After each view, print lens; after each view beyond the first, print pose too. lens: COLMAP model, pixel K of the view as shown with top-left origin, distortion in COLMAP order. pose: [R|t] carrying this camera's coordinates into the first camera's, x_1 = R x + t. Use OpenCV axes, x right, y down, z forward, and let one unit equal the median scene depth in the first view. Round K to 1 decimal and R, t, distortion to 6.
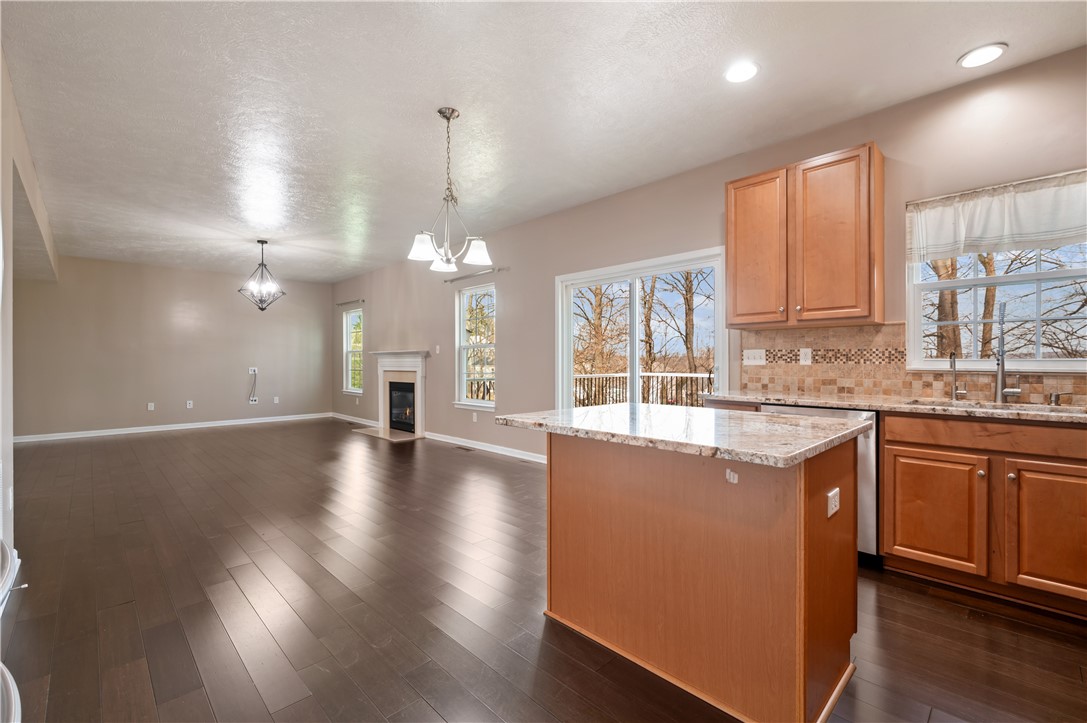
lens RADIAL K [[470.3, 0, 545.8], [0, 470.3, 356.8], [0, 0, 1]] dist [-0.001159, -0.000152]
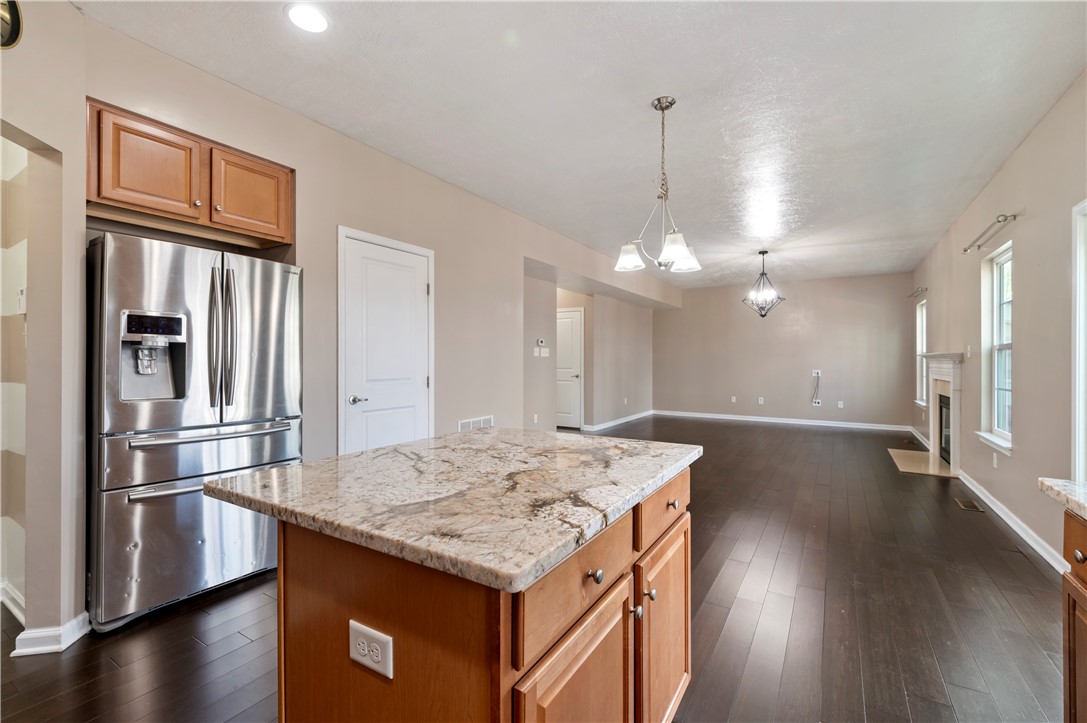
lens RADIAL K [[470.3, 0, 545.8], [0, 470.3, 356.8], [0, 0, 1]] dist [-0.001159, -0.000152]
pose [[0.243656, -0.001331, -0.969861, 0.307899], [-0.000309, 0.999999, -0.001450, -0.006777], [0.969862, 0.000653, 0.243656, 0.264239]]
